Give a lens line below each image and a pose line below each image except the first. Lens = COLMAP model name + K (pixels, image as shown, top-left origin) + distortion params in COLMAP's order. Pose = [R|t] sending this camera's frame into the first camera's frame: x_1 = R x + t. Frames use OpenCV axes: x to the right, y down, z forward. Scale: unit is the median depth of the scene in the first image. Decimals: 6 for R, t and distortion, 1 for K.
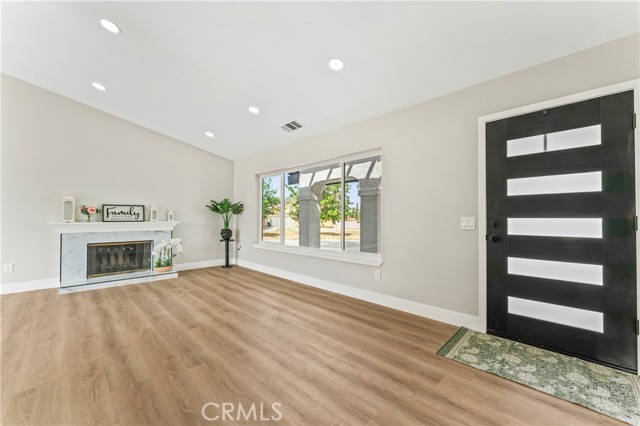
lens RADIAL K [[258.4, 0, 322.5], [0, 258.4, 213.4], [0, 0, 1]] dist [-0.004891, 0.000850]
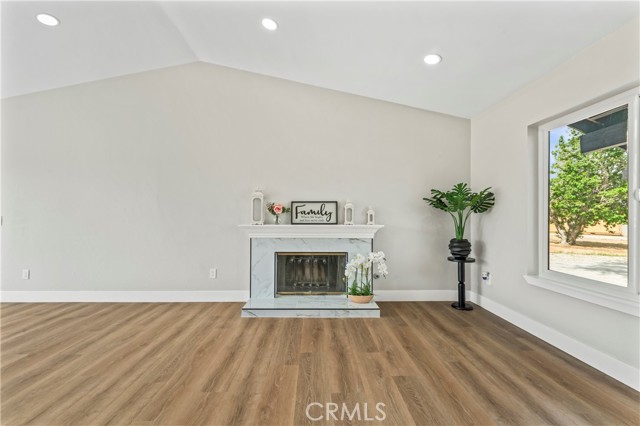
lens RADIAL K [[278.0, 0, 317.7], [0, 278.0, 214.1], [0, 0, 1]] dist [-0.000536, -0.002126]
pose [[0.720104, -0.010369, -0.693788, -0.246628], [0.010179, 0.999939, -0.004380, 0.008391], [0.693791, -0.003908, 0.720166, 0.500186]]
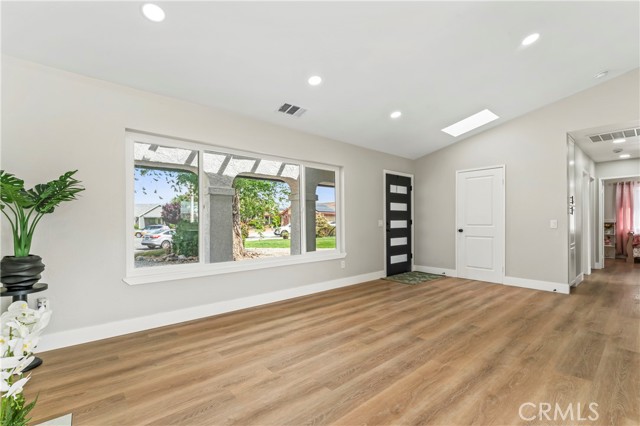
lens RADIAL K [[278.0, 0, 320.1], [0, 278.0, 224.7], [0, 0, 1]] dist [-0.000536, -0.002126]
pose [[0.085862, -0.019627, 0.996114, -0.958770], [-0.013280, 0.999695, 0.020842, 0.007287], [-0.996219, -0.015018, 0.085575, 0.800970]]
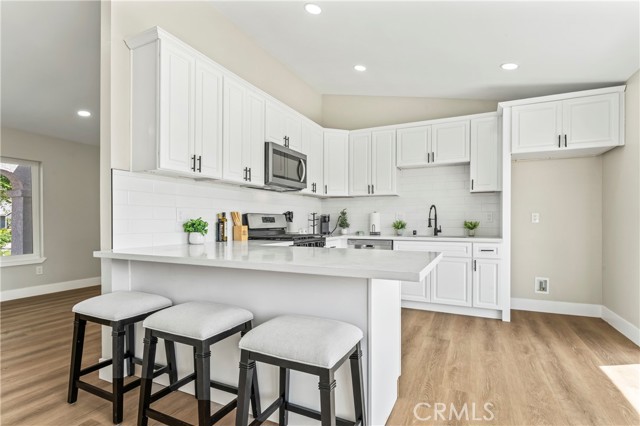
lens RADIAL K [[307.7, 0, 330.9], [0, 307.7, 213.3], [0, 0, 1]] dist [-0.004790, 0.001863]
pose [[-0.315636, 0.020693, 0.948655, -1.218581], [-0.014765, 0.999534, -0.026715, -0.003050], [-0.948765, -0.022440, -0.315183, 0.175471]]
